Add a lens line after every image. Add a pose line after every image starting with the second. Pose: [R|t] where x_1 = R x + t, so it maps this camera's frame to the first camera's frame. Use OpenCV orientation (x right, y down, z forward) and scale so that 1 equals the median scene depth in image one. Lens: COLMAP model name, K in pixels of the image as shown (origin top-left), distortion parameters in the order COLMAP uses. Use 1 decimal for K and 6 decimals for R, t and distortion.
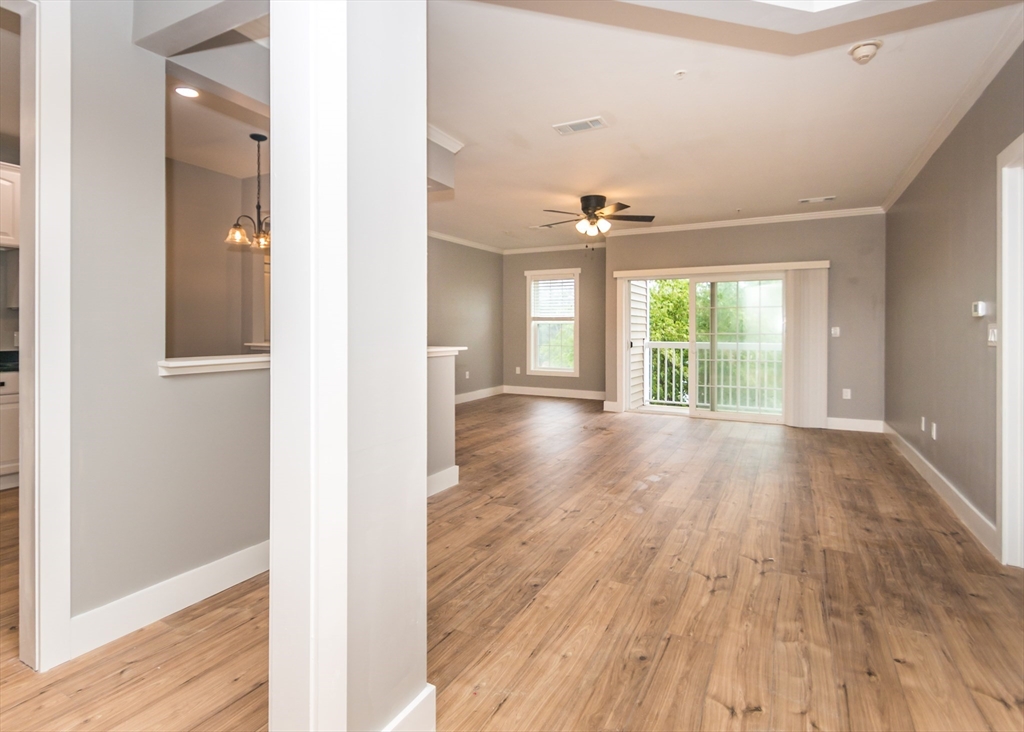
lens RADIAL K [[520.3, 0, 478.5], [0, 520.3, 332.9], [0, 0, 1]] dist [0.006439, 0.000245]
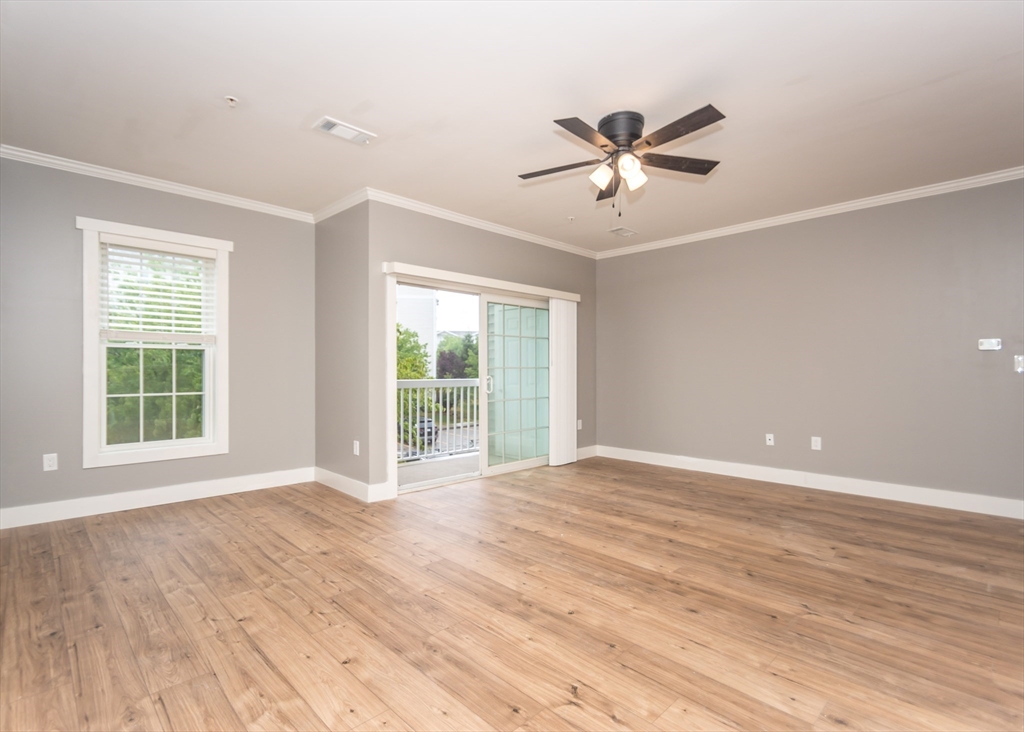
lens RADIAL K [[490.3, 0, 498.0], [0, 490.3, 364.7], [0, 0, 1]] dist [0.011150, -0.005049]
pose [[0.275351, 0.006192, 0.961324, -0.562017], [0.005845, 0.999950, -0.008115, 0.008110], [-0.961326, 0.007853, 0.275301, 1.677997]]
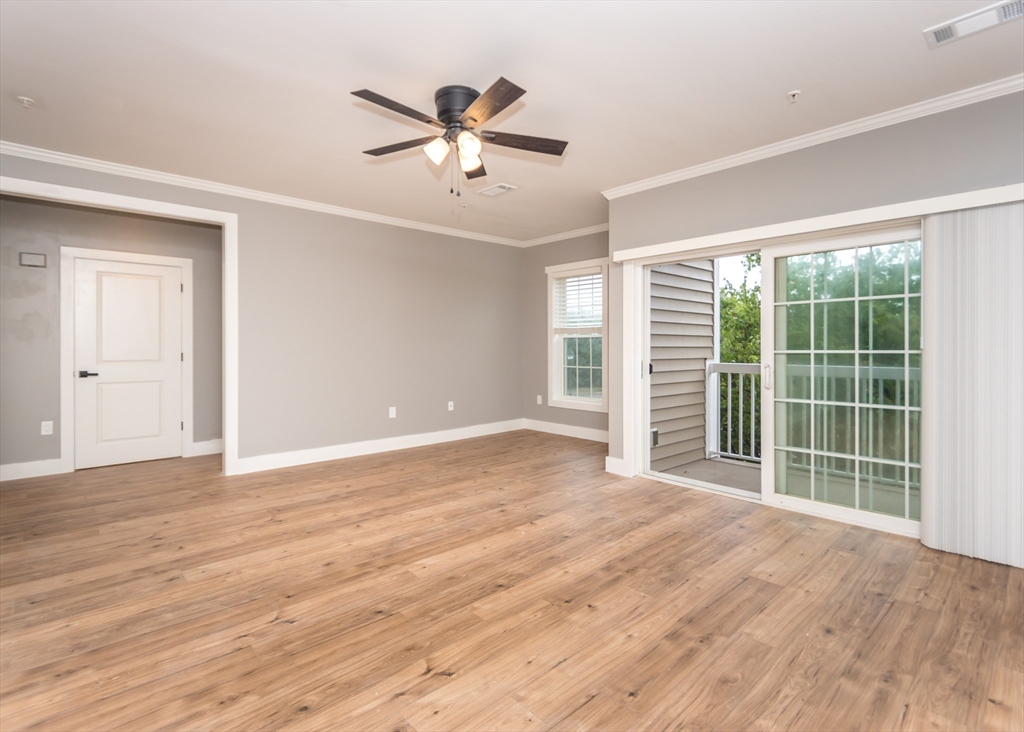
lens RADIAL K [[490.3, 0, 513.3], [0, 490.3, 349.8], [0, 0, 1]] dist [0.011150, -0.005049]
pose [[0.959366, -0.002776, -0.282150, 0.708636], [0.002897, 0.999996, 0.000014, -0.000912], [0.282148, -0.000831, 0.959370, 0.914759]]
